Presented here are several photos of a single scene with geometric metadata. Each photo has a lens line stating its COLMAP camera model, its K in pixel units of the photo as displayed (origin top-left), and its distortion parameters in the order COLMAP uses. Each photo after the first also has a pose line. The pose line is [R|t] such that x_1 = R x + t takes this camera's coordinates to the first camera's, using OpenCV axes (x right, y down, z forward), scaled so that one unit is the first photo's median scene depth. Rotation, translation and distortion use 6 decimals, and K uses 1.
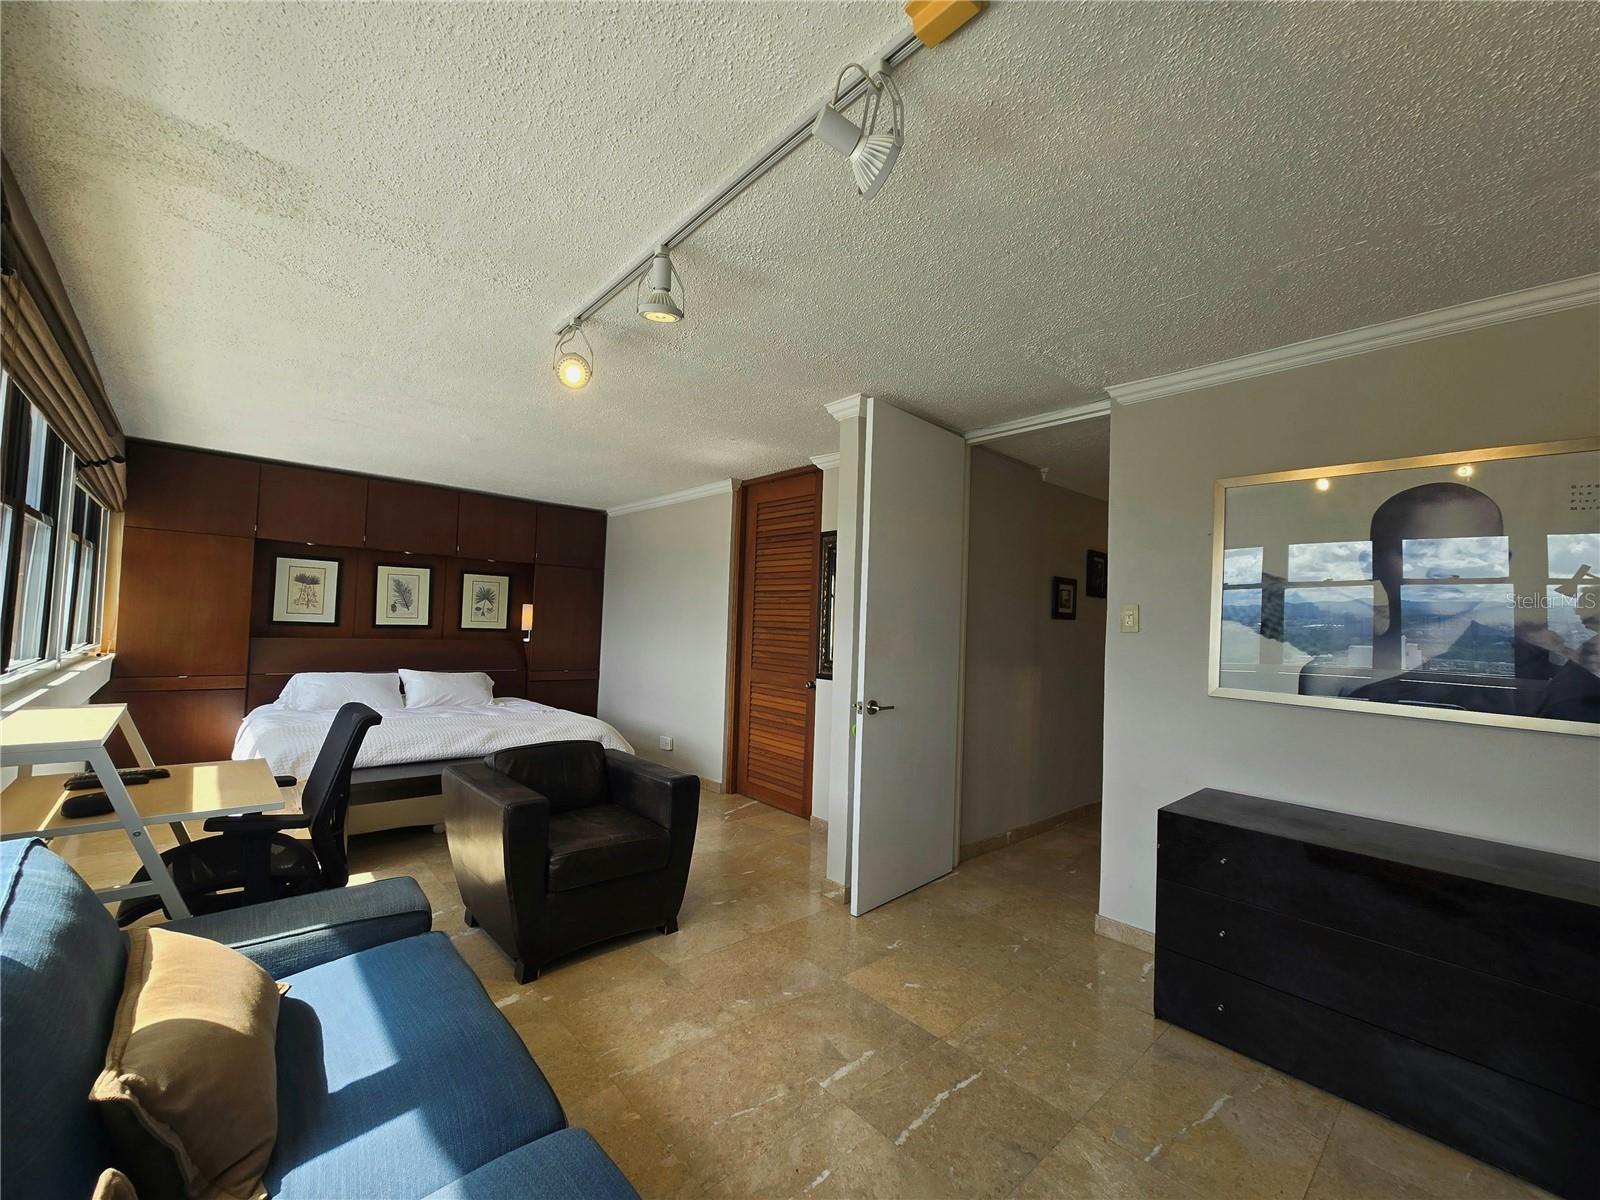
lens RADIAL K [[657.2, 0, 793.5], [0, 657.2, 599.8], [0, 0, 1]] dist [0.001199, 0.001607]
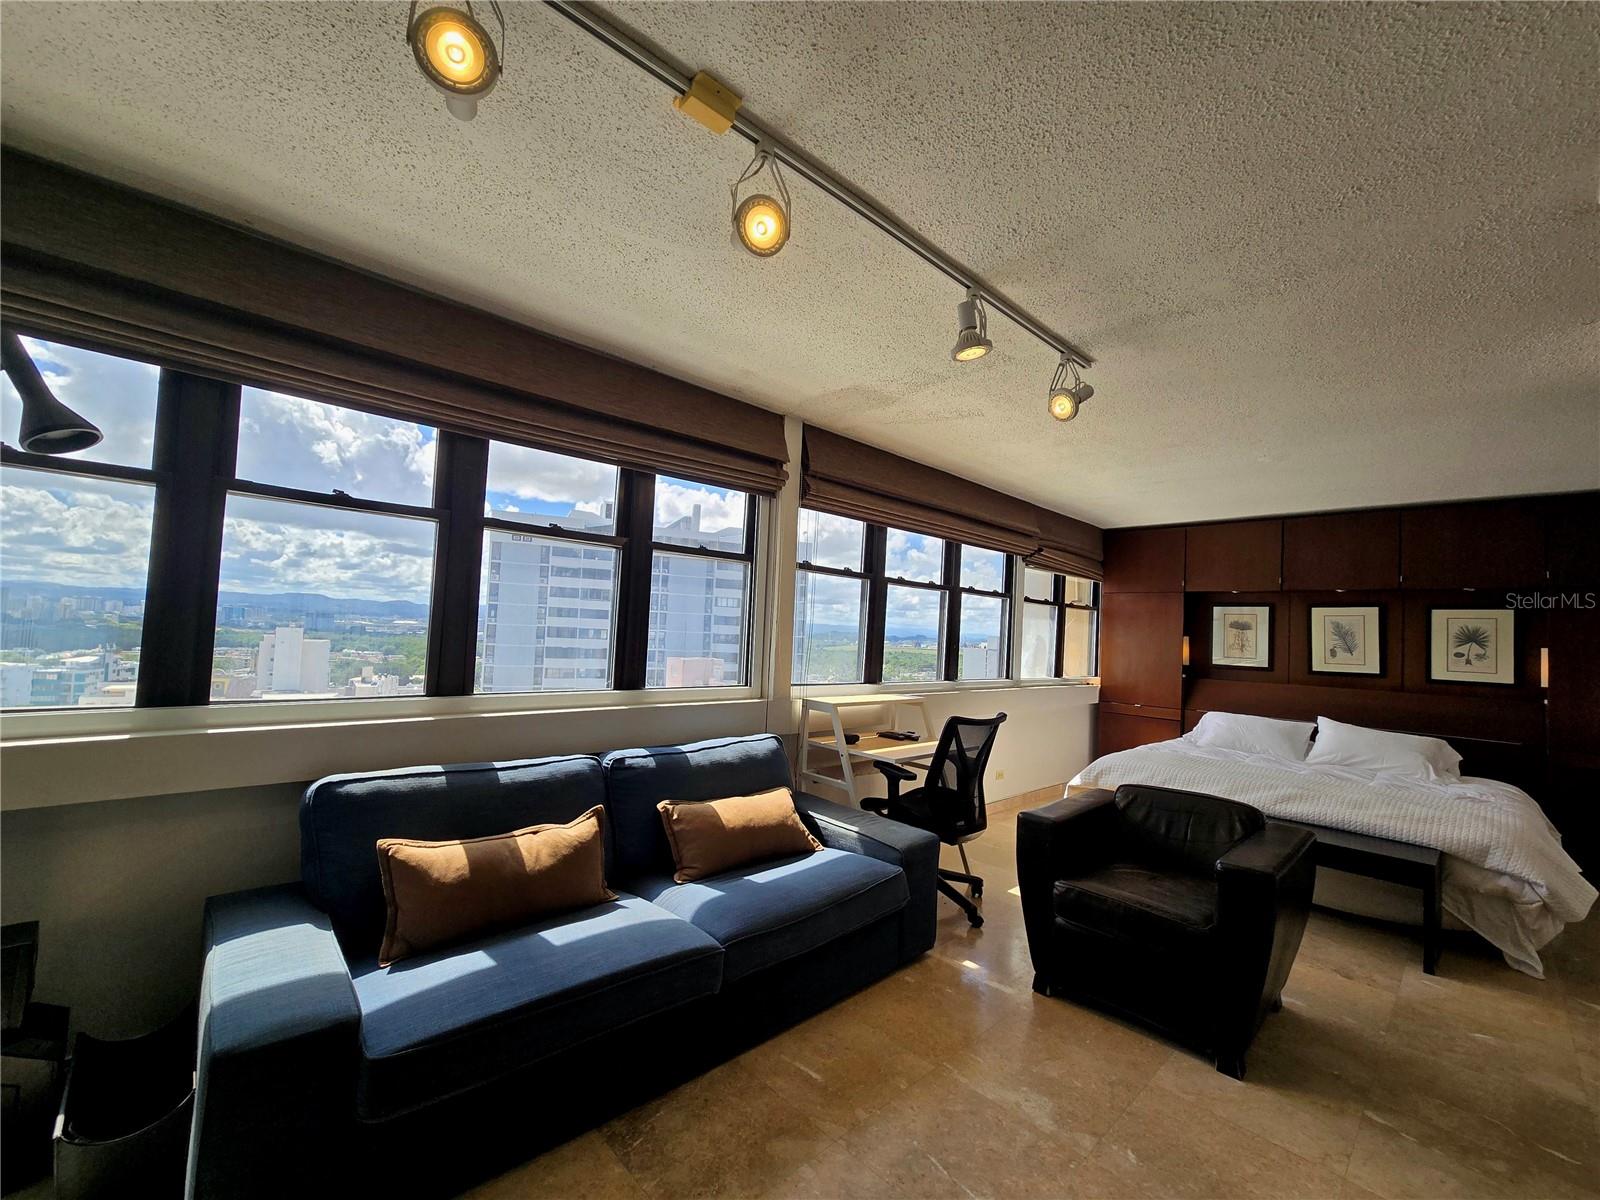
lens RADIAL K [[657.2, 0, 792.3], [0, 657.2, 603.4], [0, 0, 1]] dist [0.001199, 0.001607]
pose [[0.016631, -0.082865, -0.996422, 0.299117], [-0.003099, 0.996551, -0.082927, 0.022764], [0.999857, 0.004467, 0.016317, 0.256033]]
